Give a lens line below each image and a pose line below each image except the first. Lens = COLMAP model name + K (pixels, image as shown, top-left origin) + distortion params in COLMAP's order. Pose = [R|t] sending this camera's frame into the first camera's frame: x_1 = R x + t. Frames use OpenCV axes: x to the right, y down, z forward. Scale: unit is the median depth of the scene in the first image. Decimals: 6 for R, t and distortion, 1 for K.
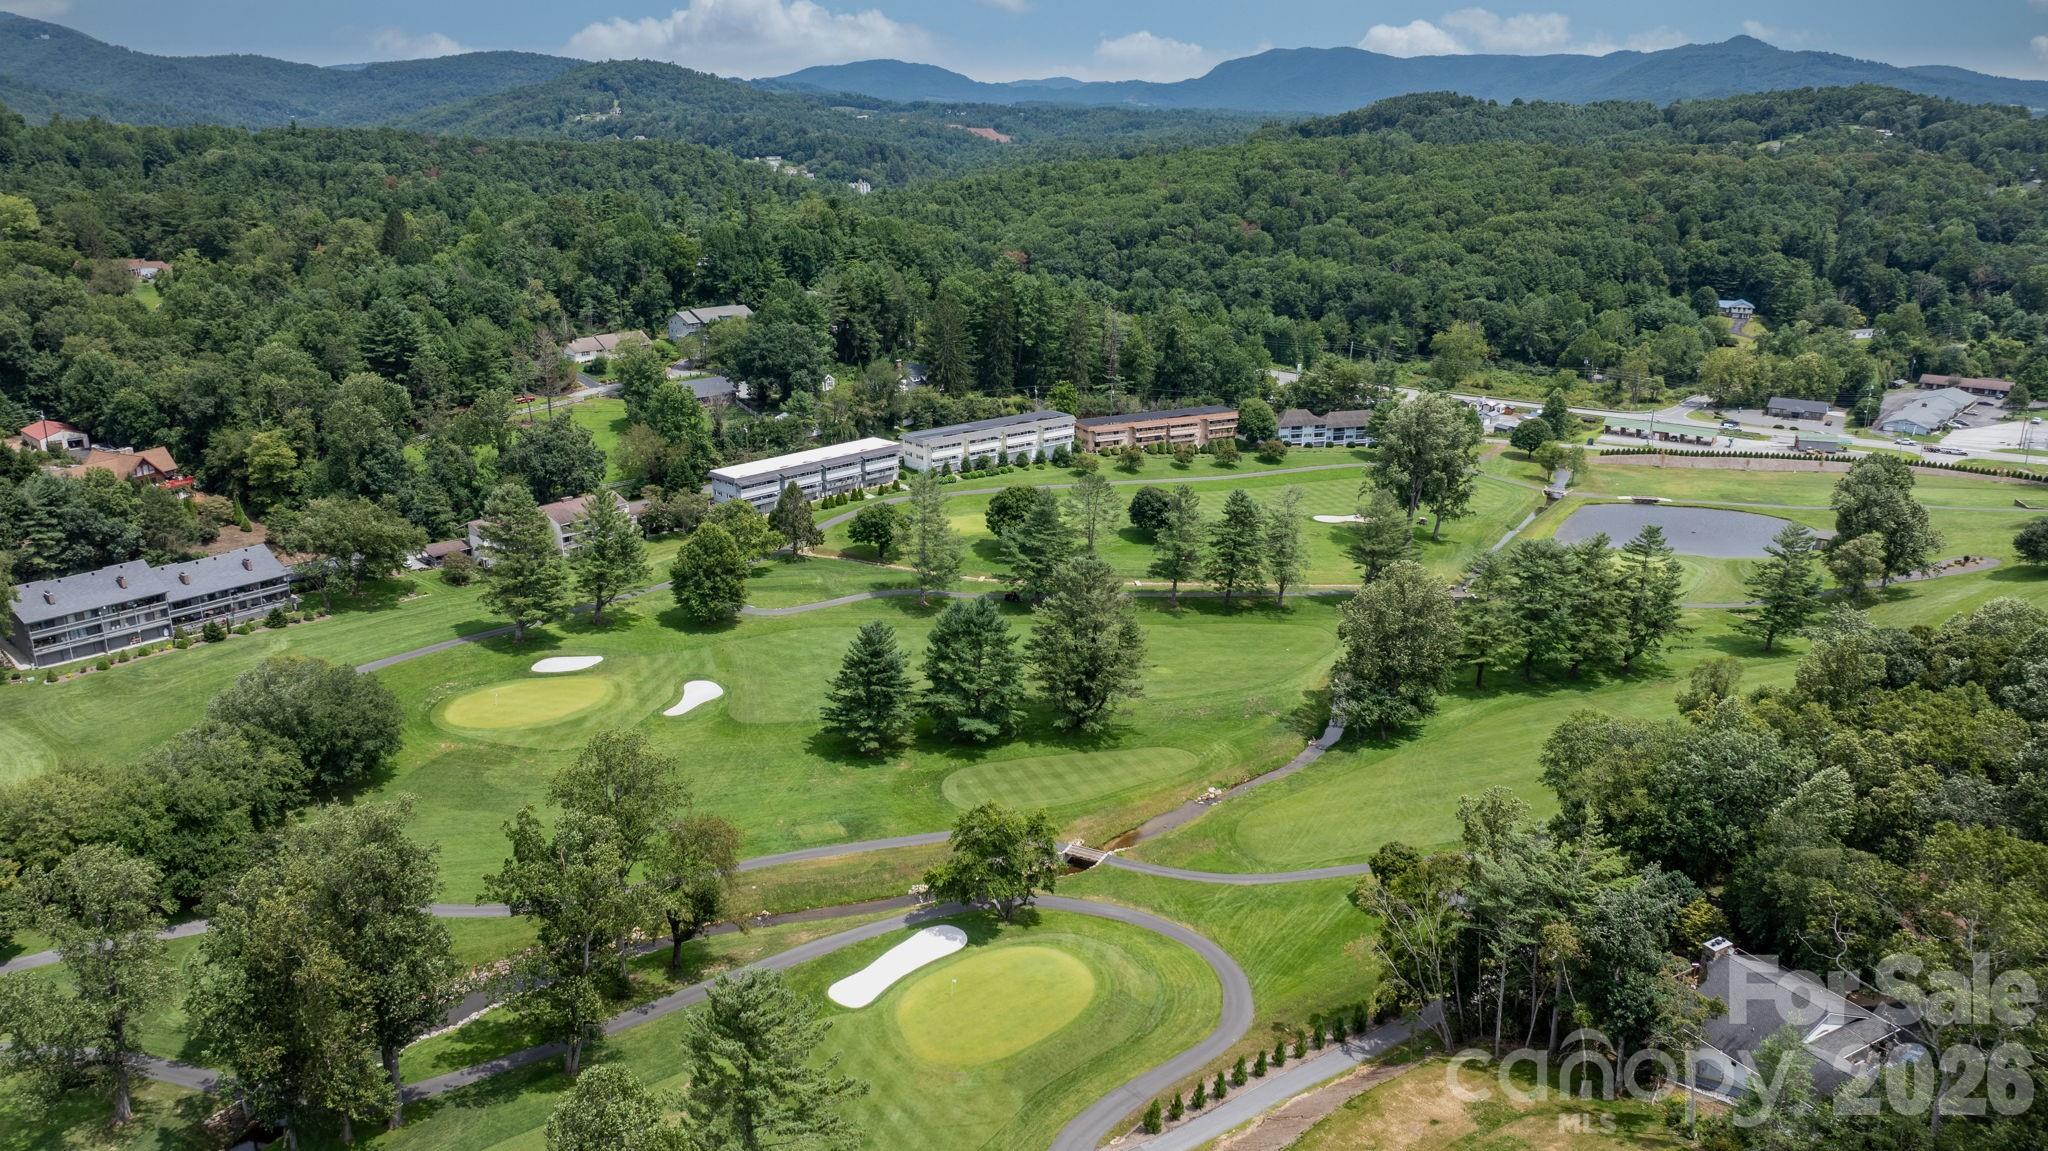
lens RADIAL K [[1432.0, 0, 1042.8], [0, 1432.0, 564.5], [0, 0, 1]] dist [-0.042871, 0.050345]
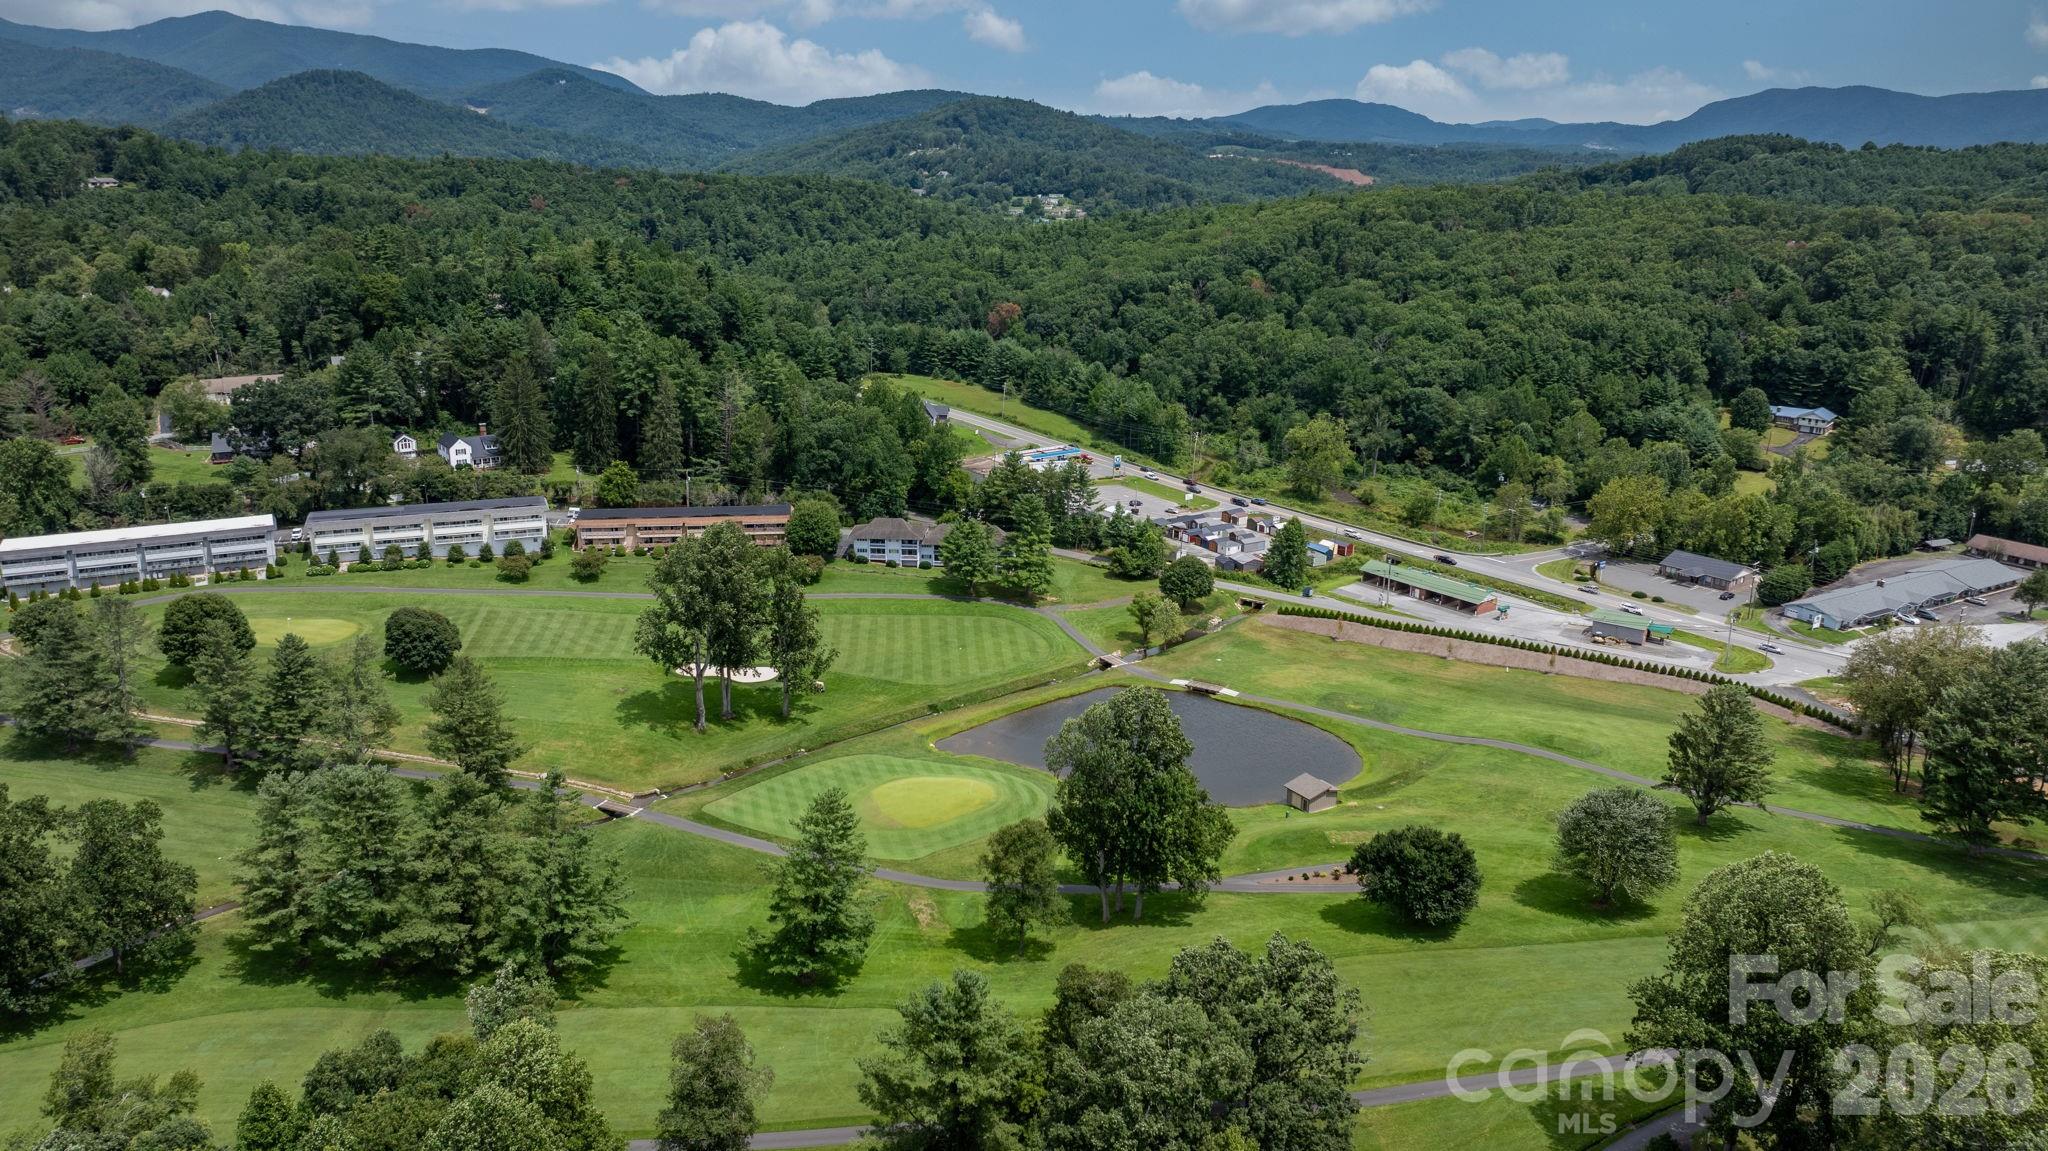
lens RADIAL K [[1432.0, 0, 1042.8], [0, 1432.0, 564.5], [0, 0, 1]] dist [-0.042871, 0.050345]
pose [[0.950205, 0.097180, -0.296085, 0.453082], [-0.104642, 0.994465, -0.009419, -0.076479], [0.293531, 0.039933, 0.955115, 0.241493]]
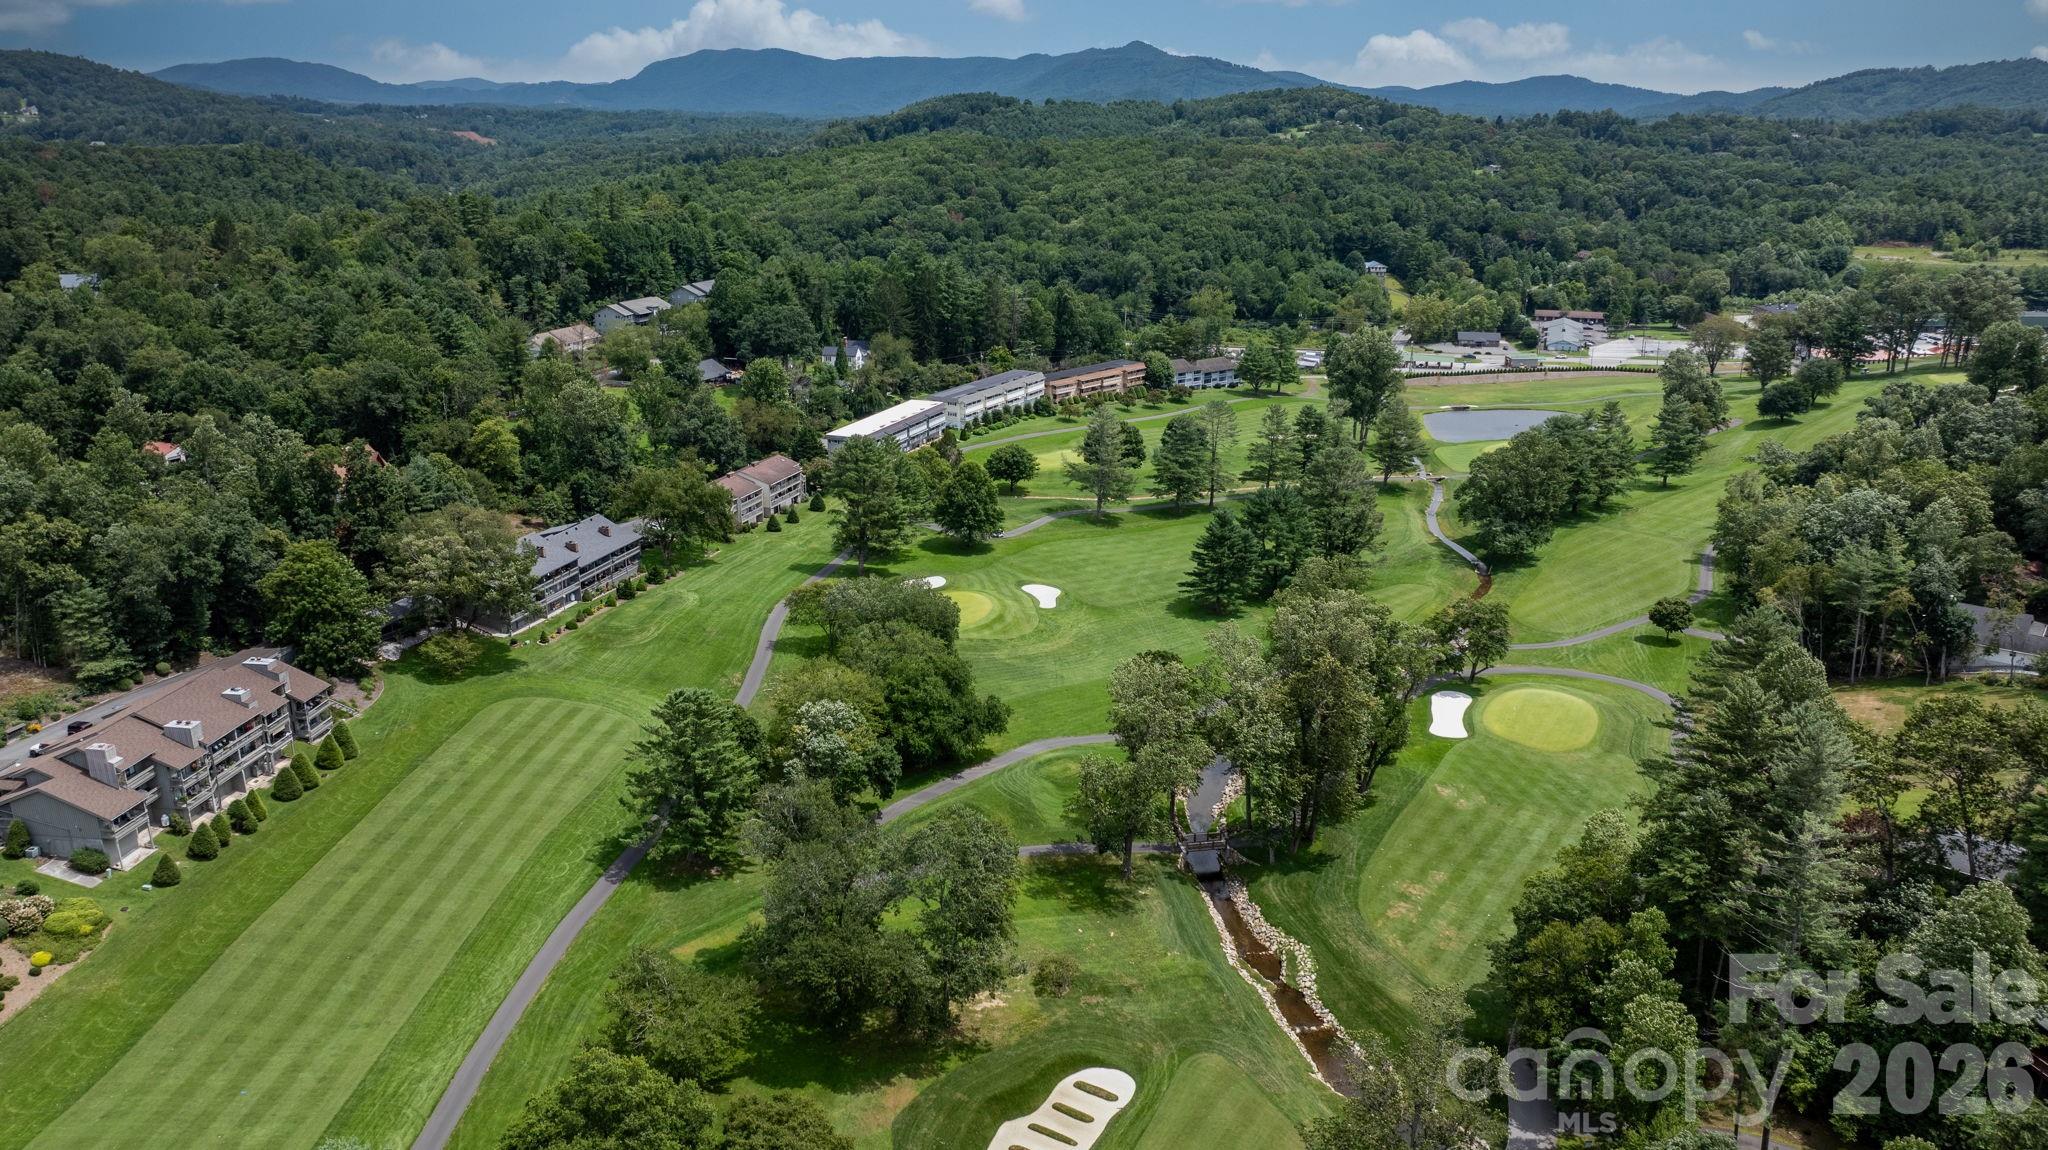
lens RADIAL K [[1432.0, 0, 1042.8], [0, 1432.0, 564.0], [0, 0, 1]] dist [-0.042871, 0.050345]
pose [[0.925833, -0.115027, 0.360002, -0.340213], [0.115339, 0.993111, 0.020695, 0.021145], [-0.359902, 0.022362, 0.932722, -0.060110]]
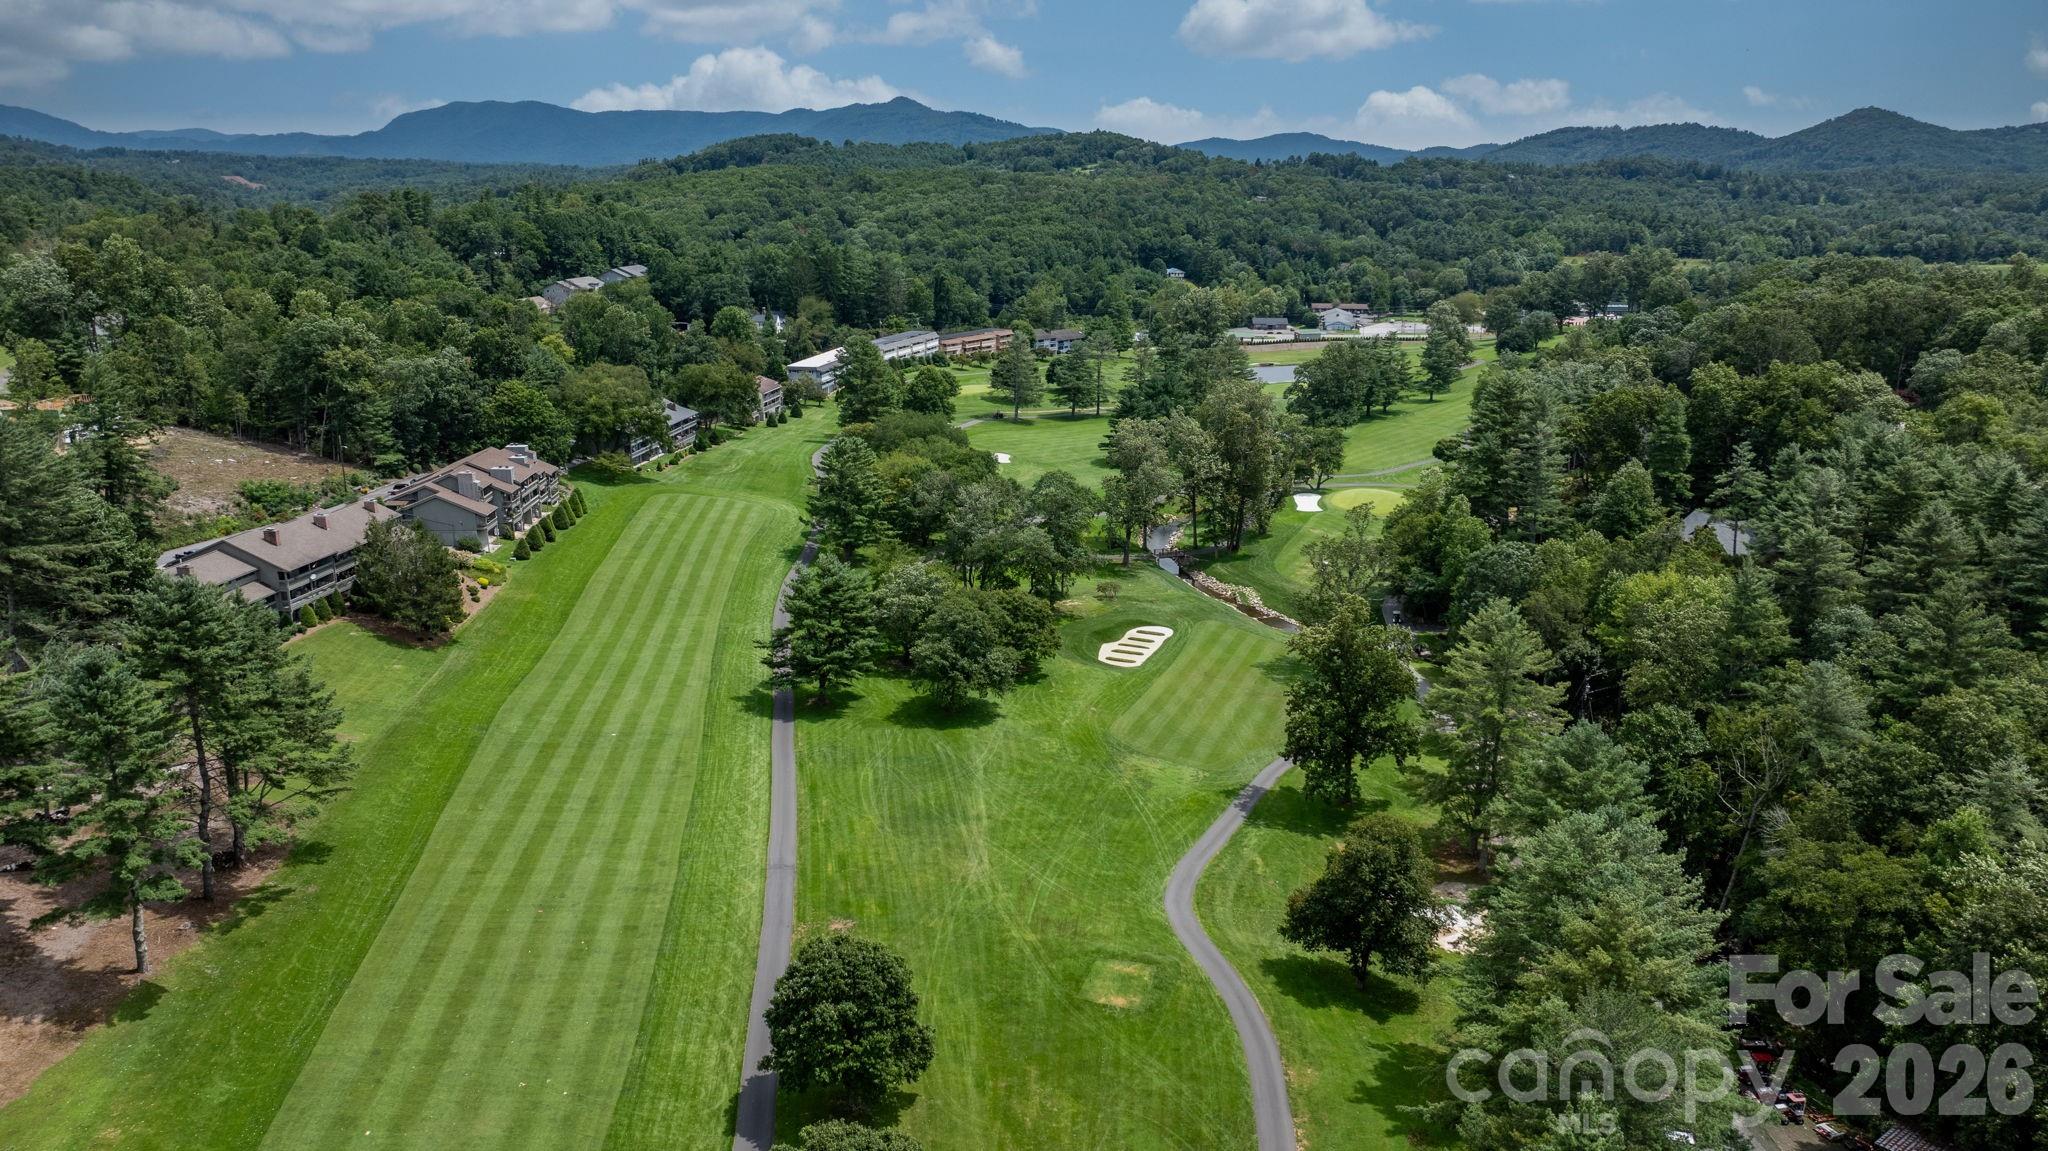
lens RADIAL K [[1413.7, 0, 1029.6], [0, 1413.7, 612.6], [0, 0, 1]] dist [-0.037158, 0.038099]
pose [[0.857345, -0.151171, 0.492044, -0.513516], [0.152067, 0.987621, 0.038465, 0.105821], [-0.491768, 0.041845, 0.869720, -0.192222]]
